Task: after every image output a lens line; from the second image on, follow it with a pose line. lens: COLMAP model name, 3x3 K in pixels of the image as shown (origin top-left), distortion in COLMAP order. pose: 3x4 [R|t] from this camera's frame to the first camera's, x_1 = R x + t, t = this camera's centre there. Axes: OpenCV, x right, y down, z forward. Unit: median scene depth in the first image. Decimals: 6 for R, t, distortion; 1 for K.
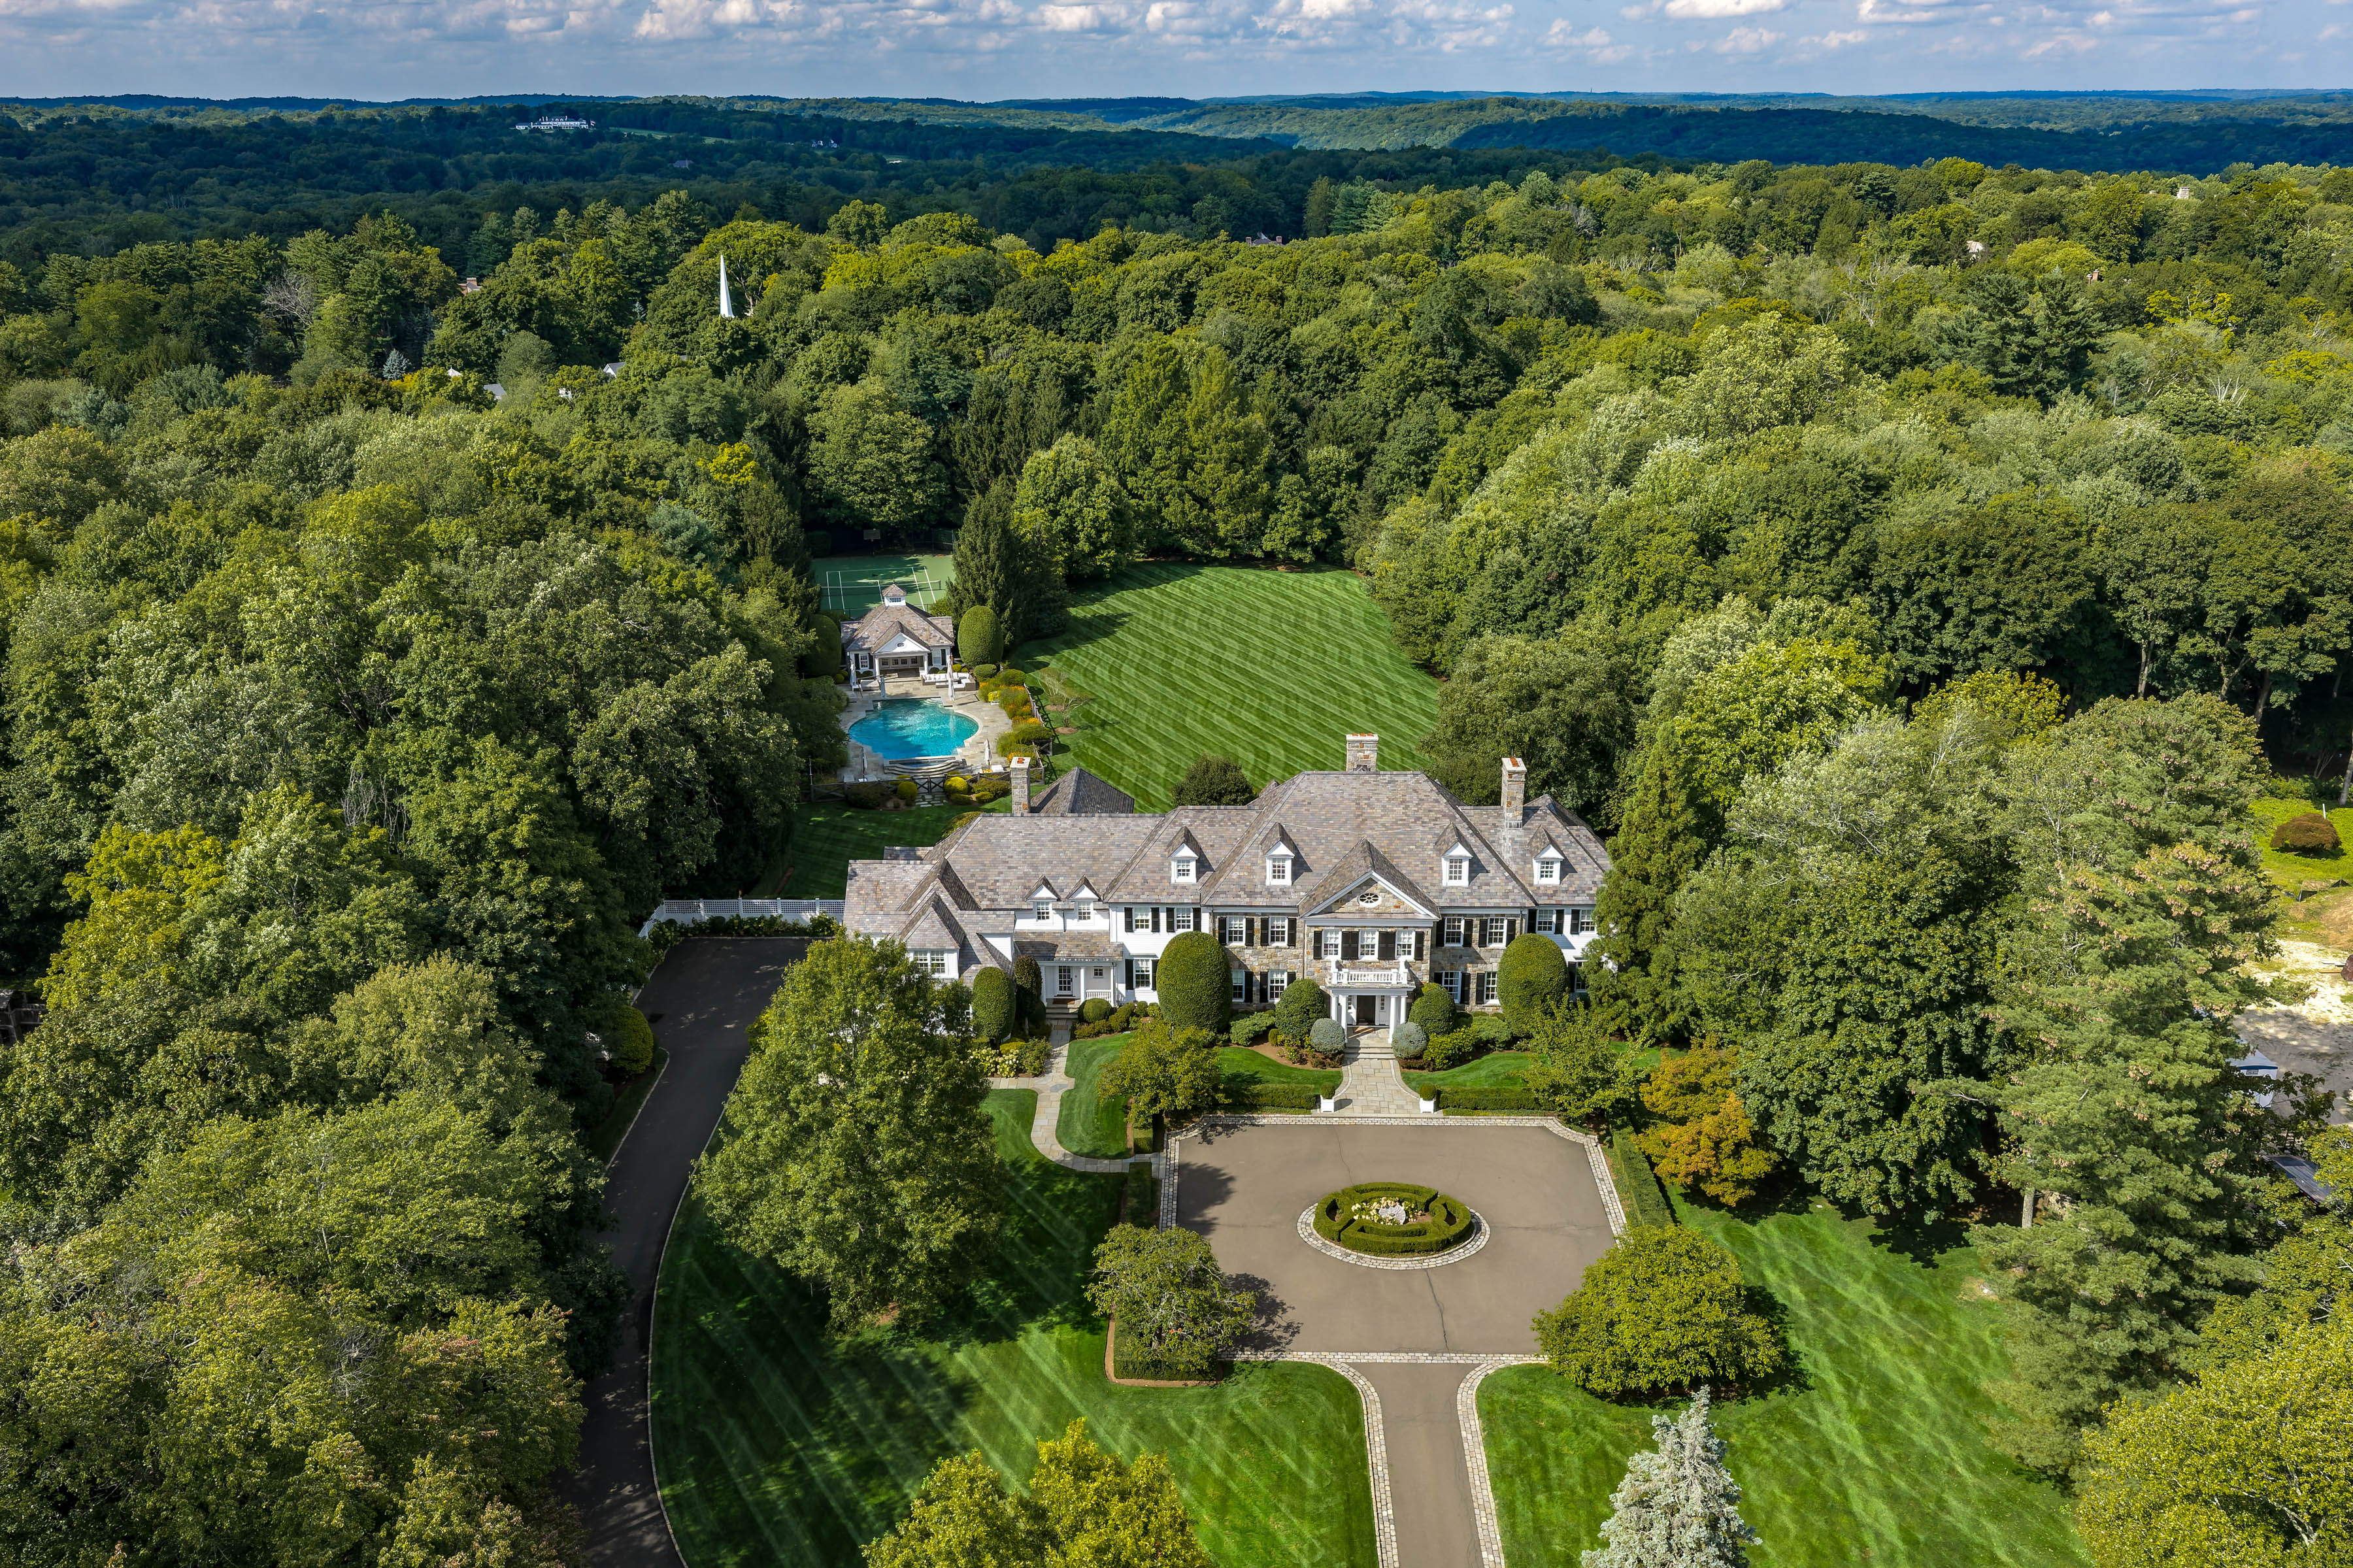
lens RADIAL K [[1881.9, 0, 1176.5], [0, 1881.9, 784.0], [0, 0, 1]] dist [0.029530, -0.013192]
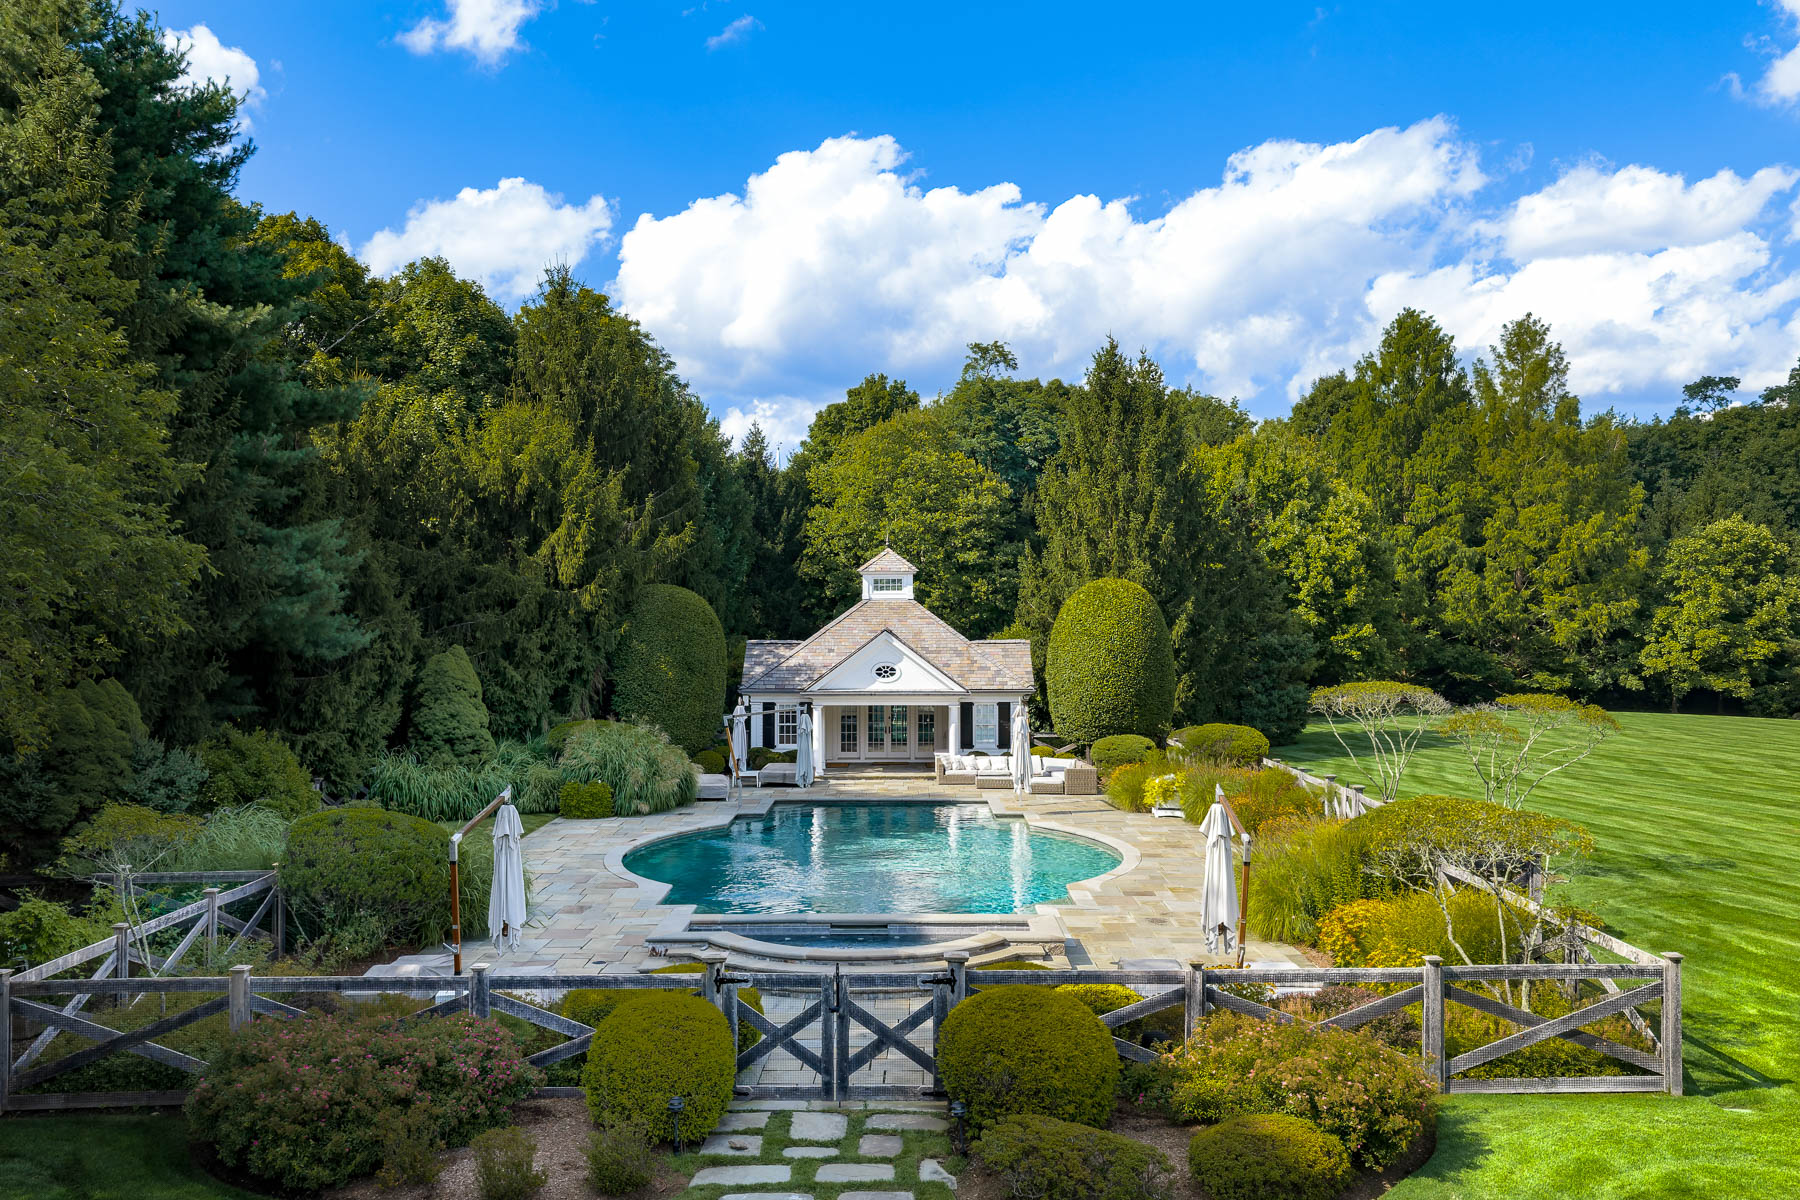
lens RADIAL K [[1439.6, 0, 900.0], [0, 1439.6, 600.0], [0, 0, 1]] dist [0.029530, -0.013192]
pose [[0.977942, -0.007294, -0.208751, -0.069978], [-0.066907, 0.935794, -0.346141, 0.006266], [0.197872, 0.352473, 0.914664, 0.599426]]
